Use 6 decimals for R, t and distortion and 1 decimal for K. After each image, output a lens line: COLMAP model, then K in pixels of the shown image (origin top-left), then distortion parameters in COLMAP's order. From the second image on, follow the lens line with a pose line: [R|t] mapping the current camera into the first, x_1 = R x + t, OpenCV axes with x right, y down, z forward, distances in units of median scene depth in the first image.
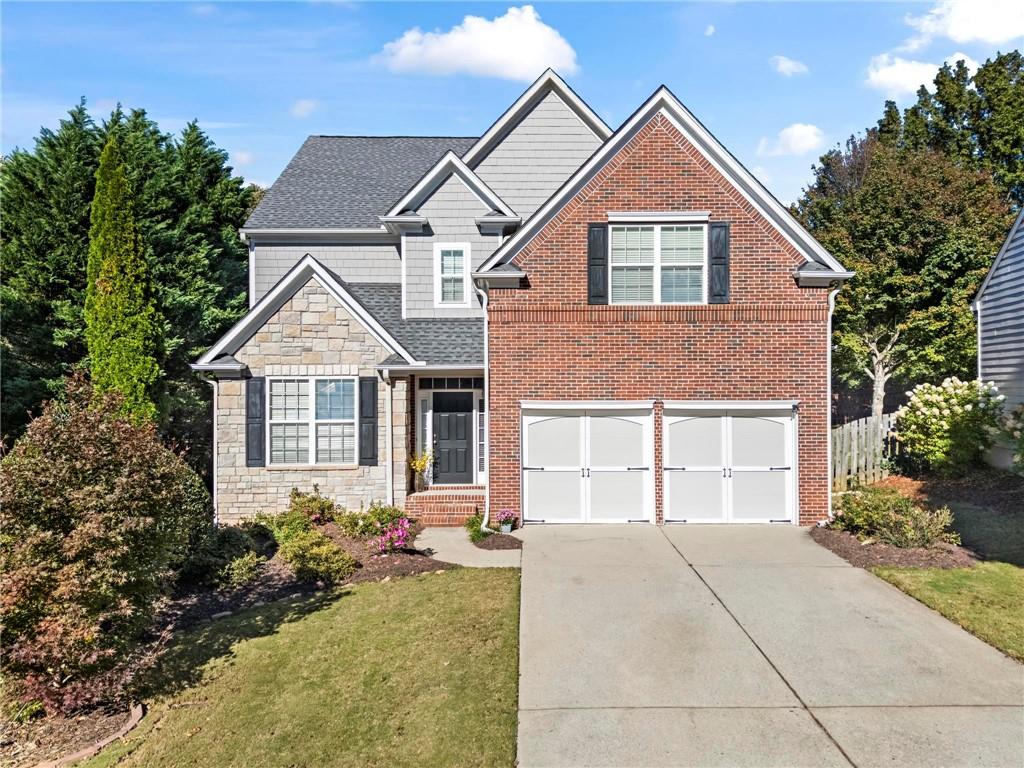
lens RADIAL K [[722.9, 0, 524.5], [0, 722.9, 377.7], [0, 0, 1]] dist [0.132904, -0.211607]
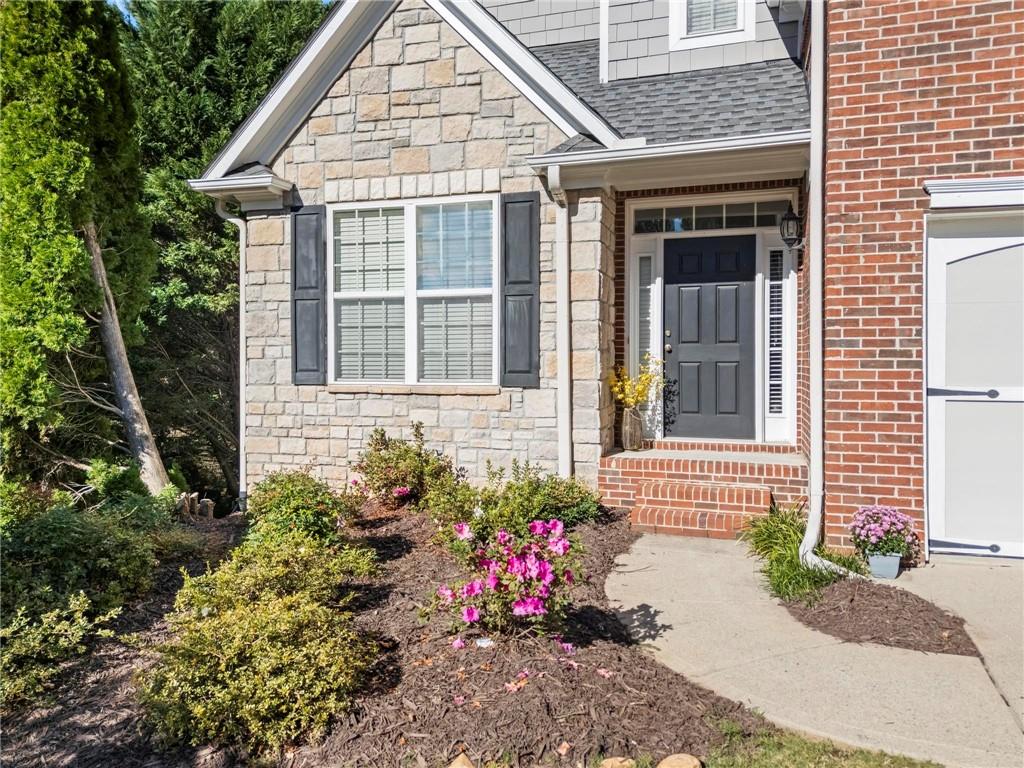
lens RADIAL K [[722.9, 0, 524.5], [0, 722.9, 377.7], [0, 0, 1]] dist [0.132904, -0.211607]
pose [[0.946474, 0.007451, -0.322693, -0.064542], [0.002566, 0.999528, 0.030605, 0.100386], [0.322769, -0.029795, 0.946009, 0.568244]]
